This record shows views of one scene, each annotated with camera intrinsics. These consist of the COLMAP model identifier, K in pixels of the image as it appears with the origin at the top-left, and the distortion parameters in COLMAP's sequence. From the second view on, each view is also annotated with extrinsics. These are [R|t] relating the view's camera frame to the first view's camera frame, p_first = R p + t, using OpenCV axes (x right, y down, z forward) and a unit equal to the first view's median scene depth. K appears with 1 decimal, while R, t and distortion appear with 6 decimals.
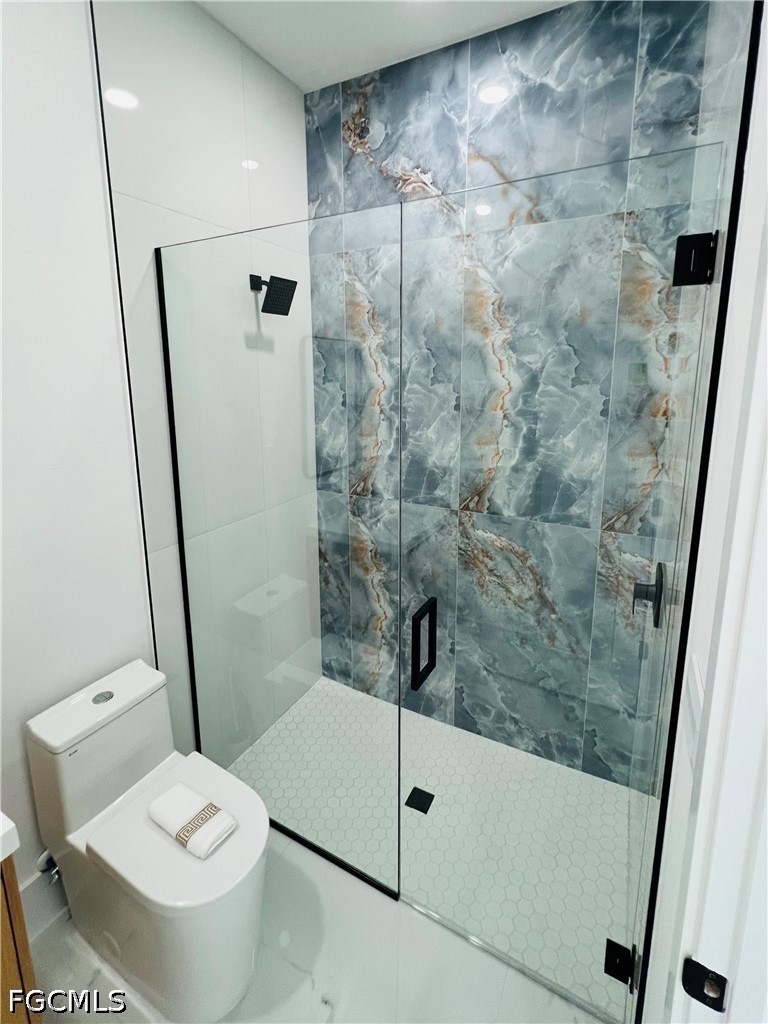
lens RADIAL K [[464.0, 0, 384.6], [0, 464.0, 474.4], [0, 0, 1]] dist [-0.000502, 0.000431]
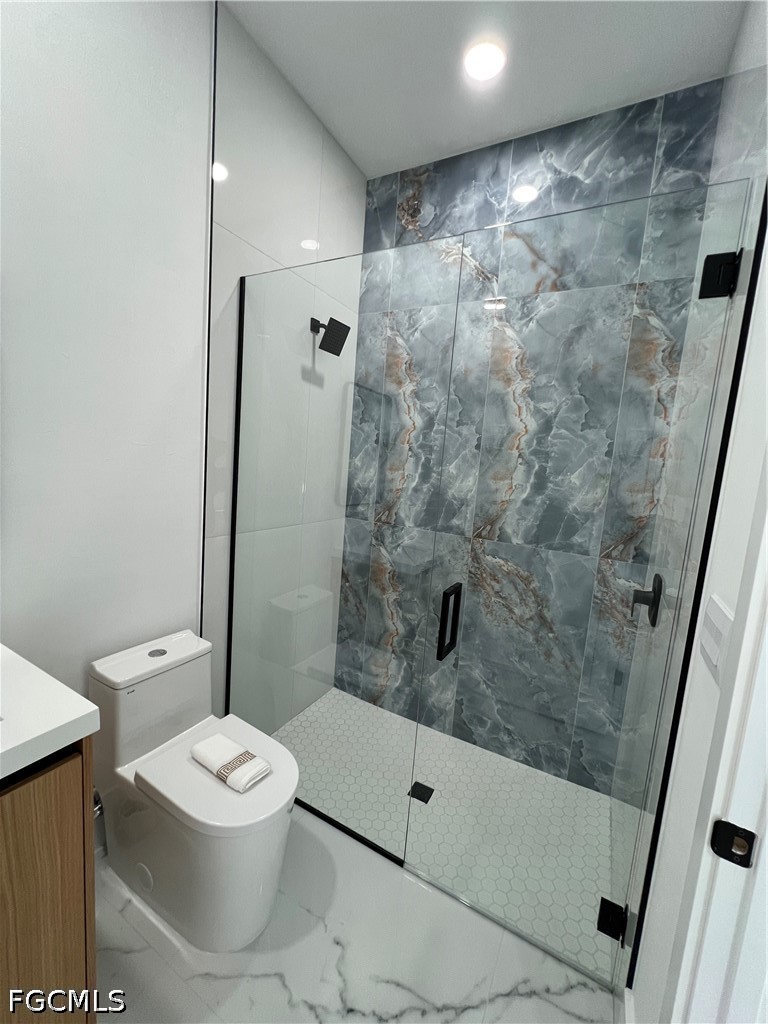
lens RADIAL K [[410.6, 0, 381.4], [0, 410.6, 534.0], [0, 0, 1]] dist [-0.000002, -0.000254]
pose [[0.996696, 0.081218, 0.000437, -0.068733], [-0.081071, 0.995189, -0.055008, 0.154464], [-0.004903, 0.054791, 0.998486, -0.007068]]
